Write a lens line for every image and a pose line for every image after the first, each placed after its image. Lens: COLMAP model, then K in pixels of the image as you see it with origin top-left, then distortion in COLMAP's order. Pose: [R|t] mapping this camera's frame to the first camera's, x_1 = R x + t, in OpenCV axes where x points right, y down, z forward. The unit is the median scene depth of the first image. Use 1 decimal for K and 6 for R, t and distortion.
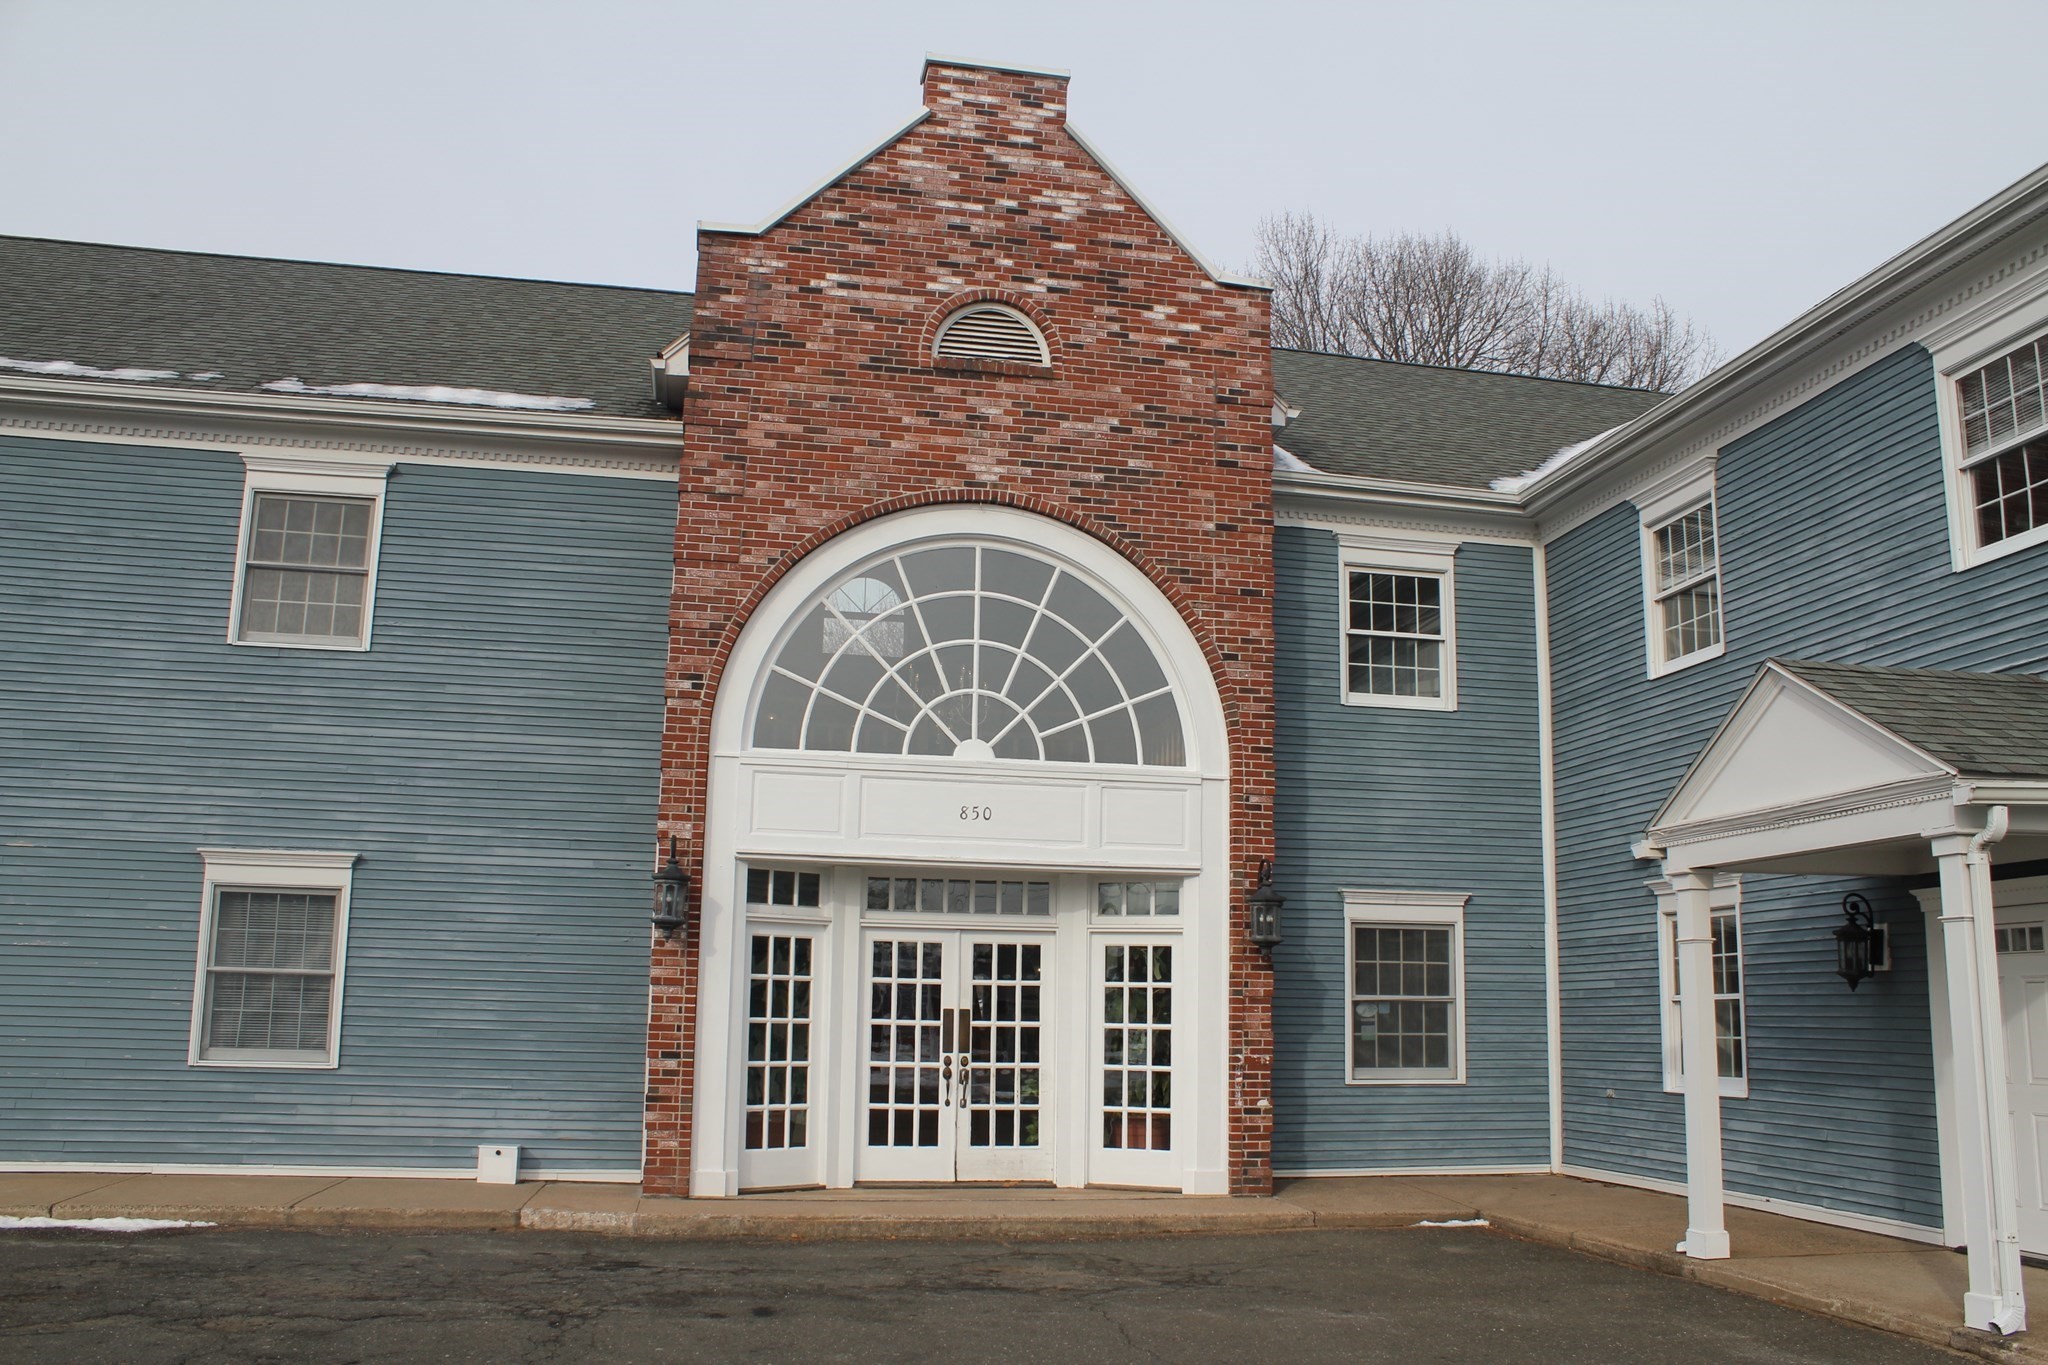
lens RADIAL K [[1748.2, 0, 1024.0], [0, 1748.2, 682.5], [0, 0, 1]] dist [-0.165005, 0.168190]
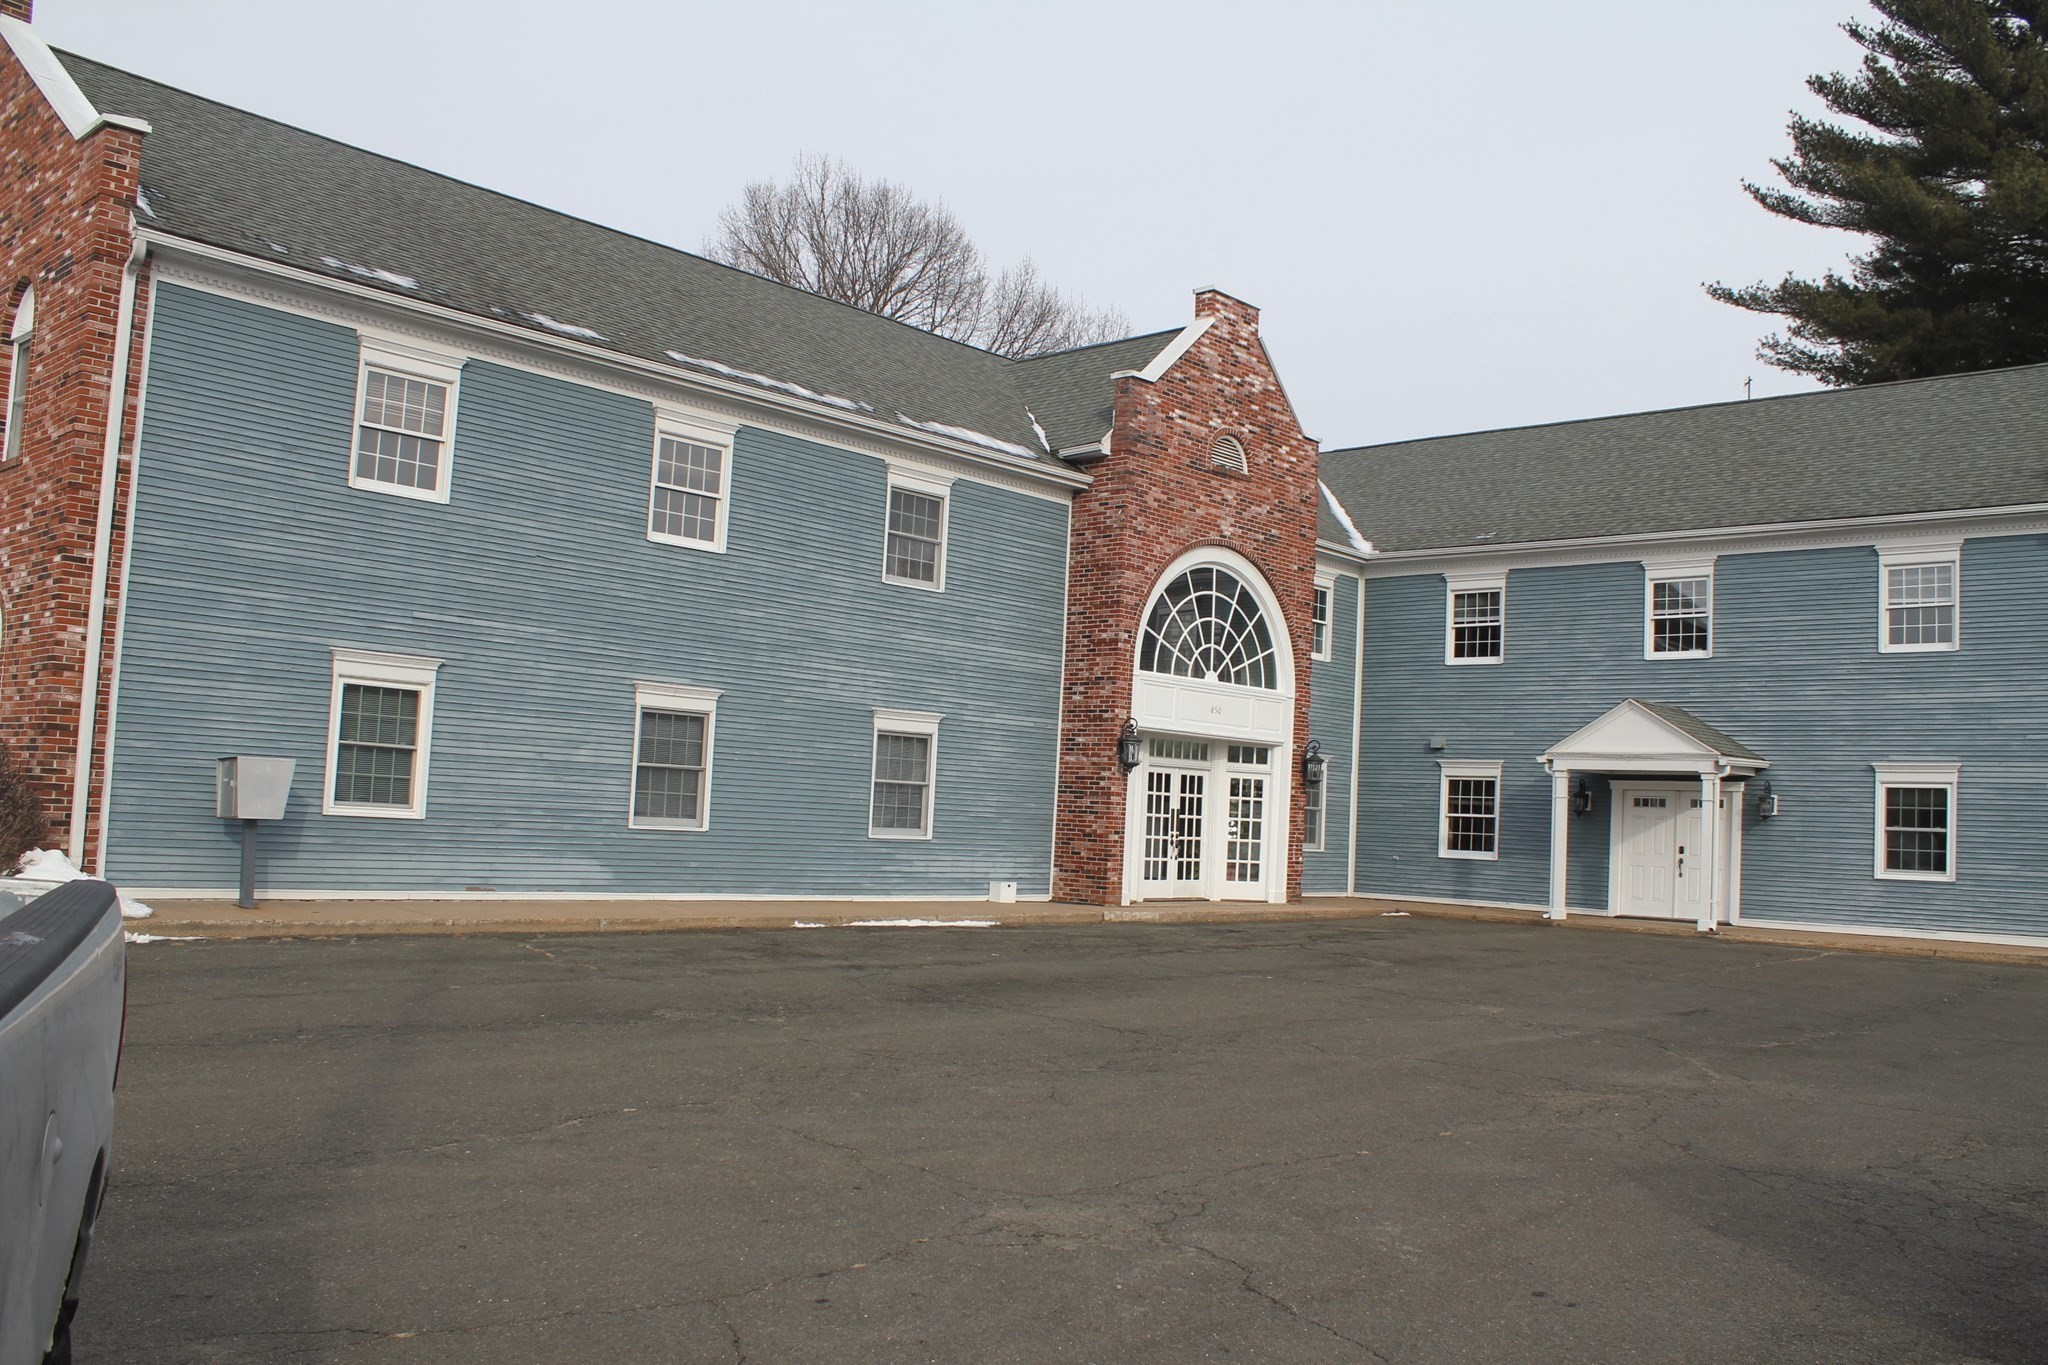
lens RADIAL K [[1748.2, 0, 1024.0], [0, 1748.2, 682.5], [0, 0, 1]] dist [-0.165005, 0.168190]
pose [[0.810000, 0.067161, 0.582572, -1.294350], [-0.145968, 0.985244, 0.089369, -0.095027], [-0.567973, -0.157426, 0.807851, -0.428671]]
